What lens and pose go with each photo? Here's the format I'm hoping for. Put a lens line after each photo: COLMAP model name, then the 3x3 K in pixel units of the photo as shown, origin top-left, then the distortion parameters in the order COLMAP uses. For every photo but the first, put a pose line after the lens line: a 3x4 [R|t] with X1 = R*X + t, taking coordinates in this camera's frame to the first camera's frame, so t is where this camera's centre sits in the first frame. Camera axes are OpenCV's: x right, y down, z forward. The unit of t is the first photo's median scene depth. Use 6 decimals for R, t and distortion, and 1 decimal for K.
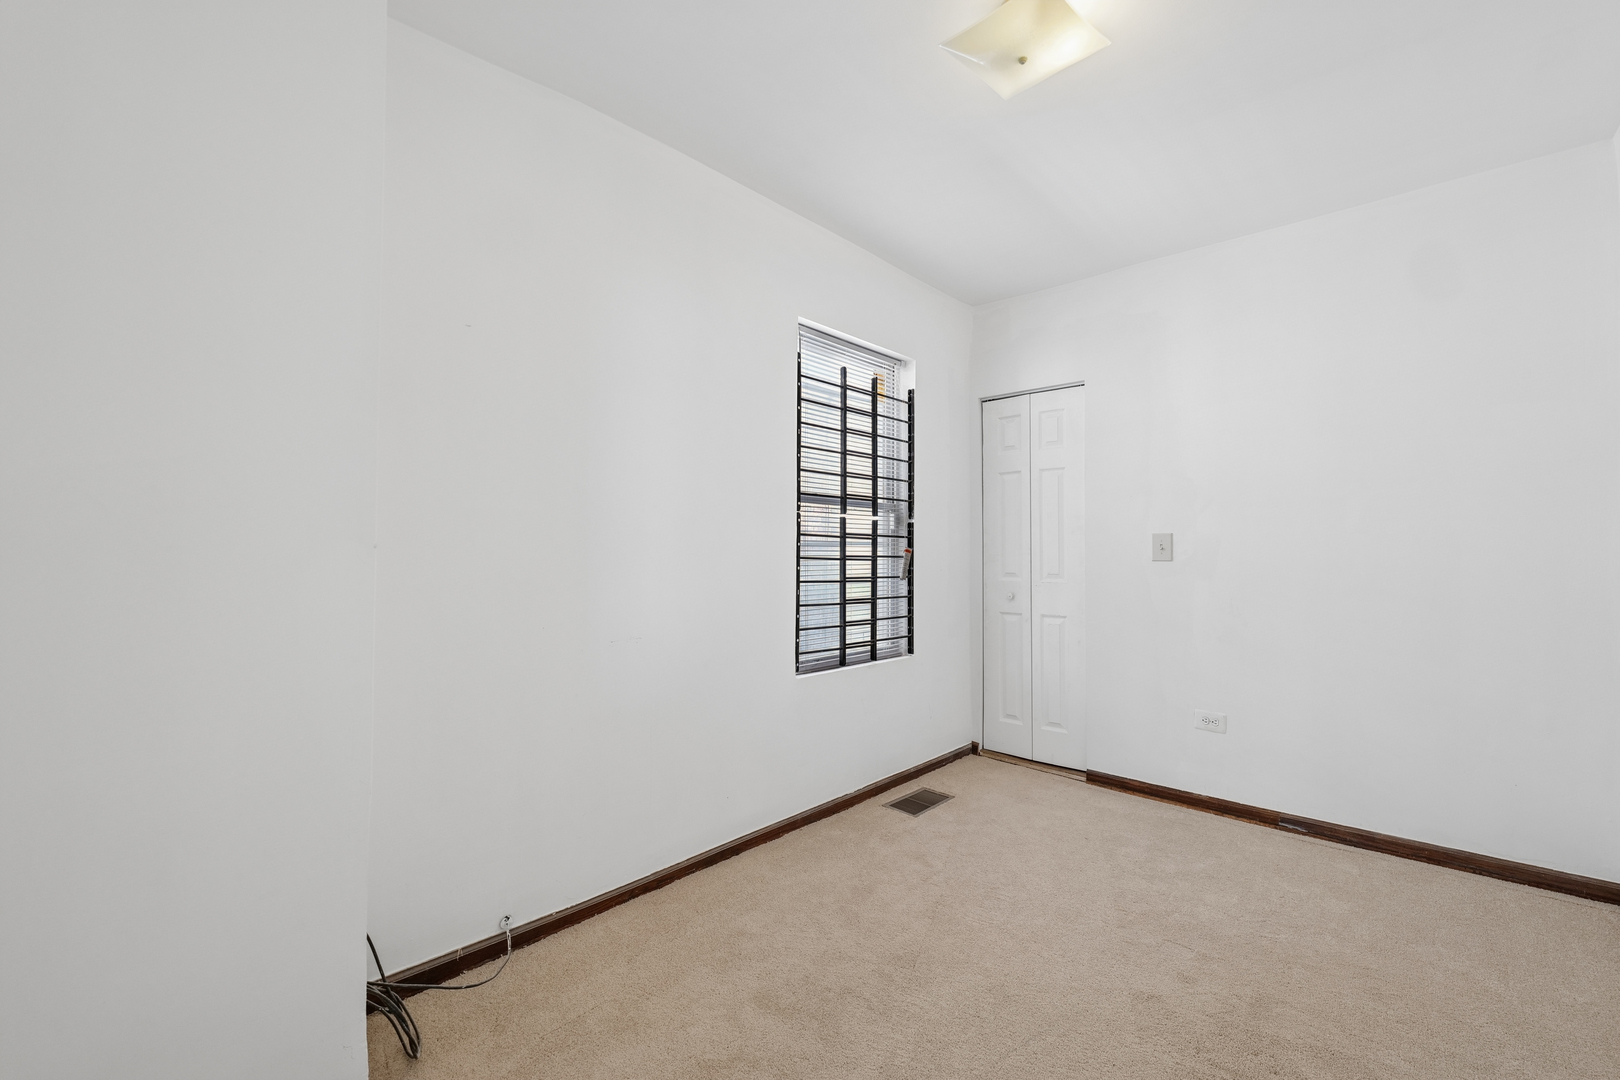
lens RADIAL K [[695.2, 0, 810.0], [0, 695.2, 540.0], [0, 0, 1]] dist [0.000355, -0.000019]
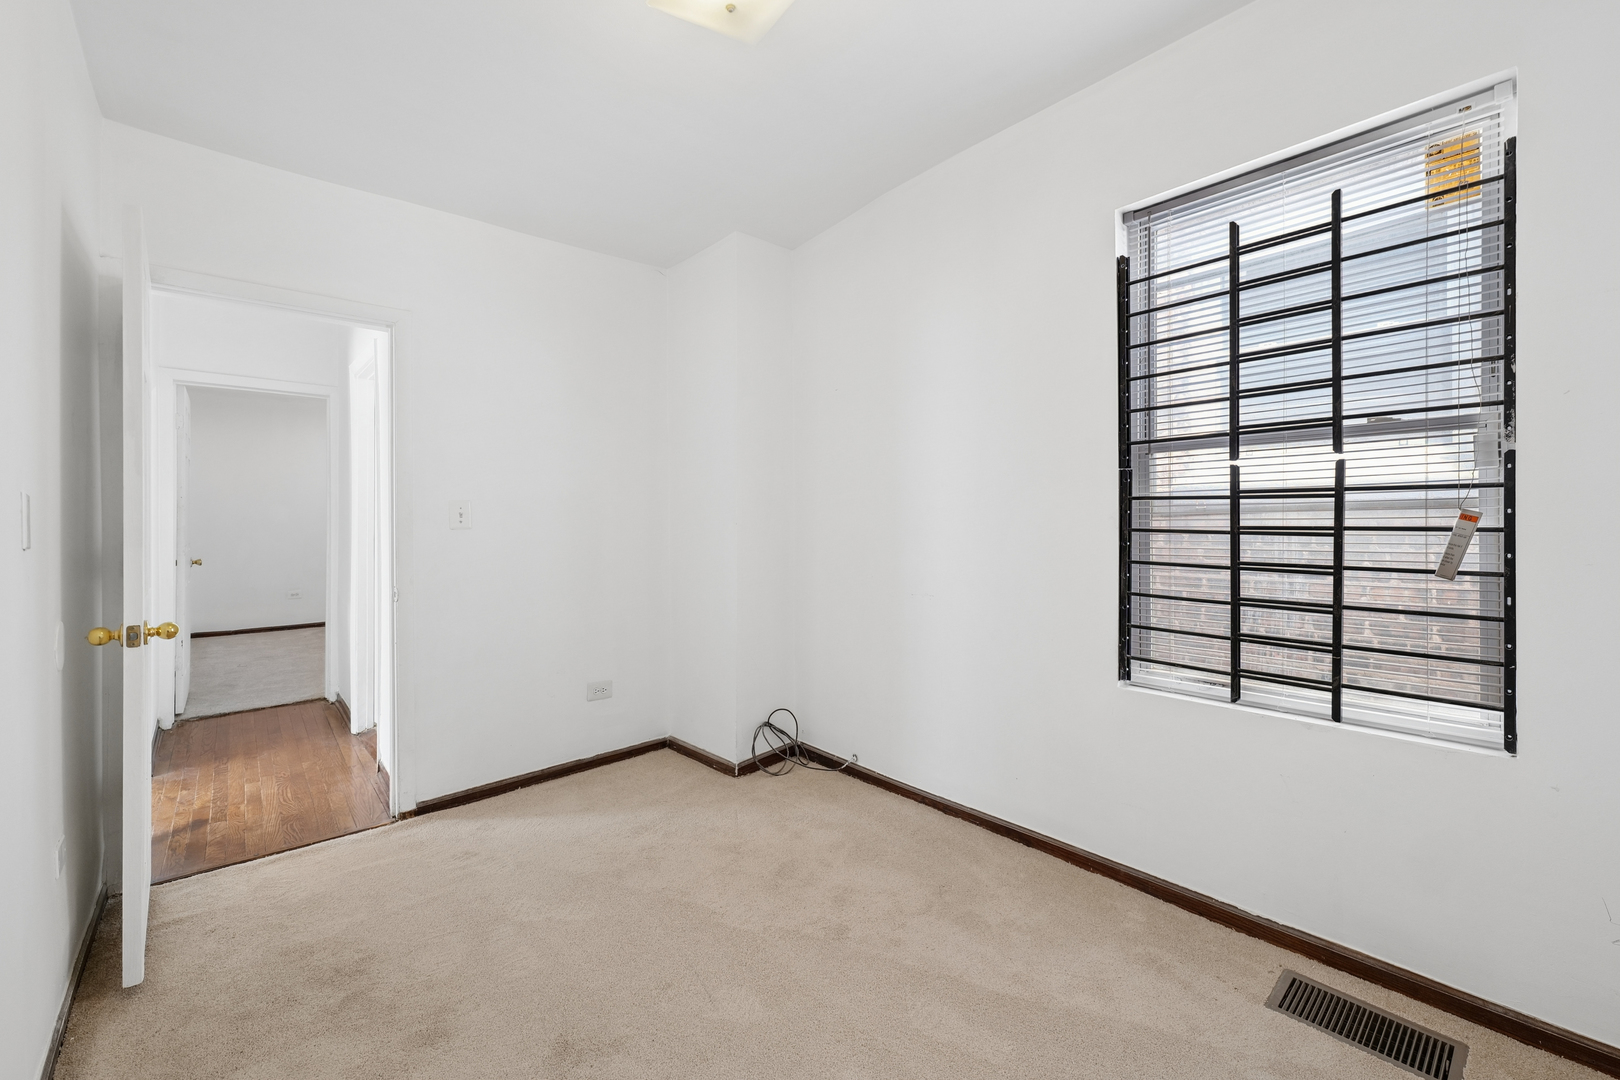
lens RADIAL K [[655.0, 0, 810.7], [0, 655.0, 525.6], [0, 0, 1]] dist [-0.001219, -0.000104]
pose [[-0.107050, 0.000828, -0.994253, 0.667919], [0.024877, 0.999689, -0.001846, 0.012984], [0.993942, -0.024932, -0.107037, 0.679445]]
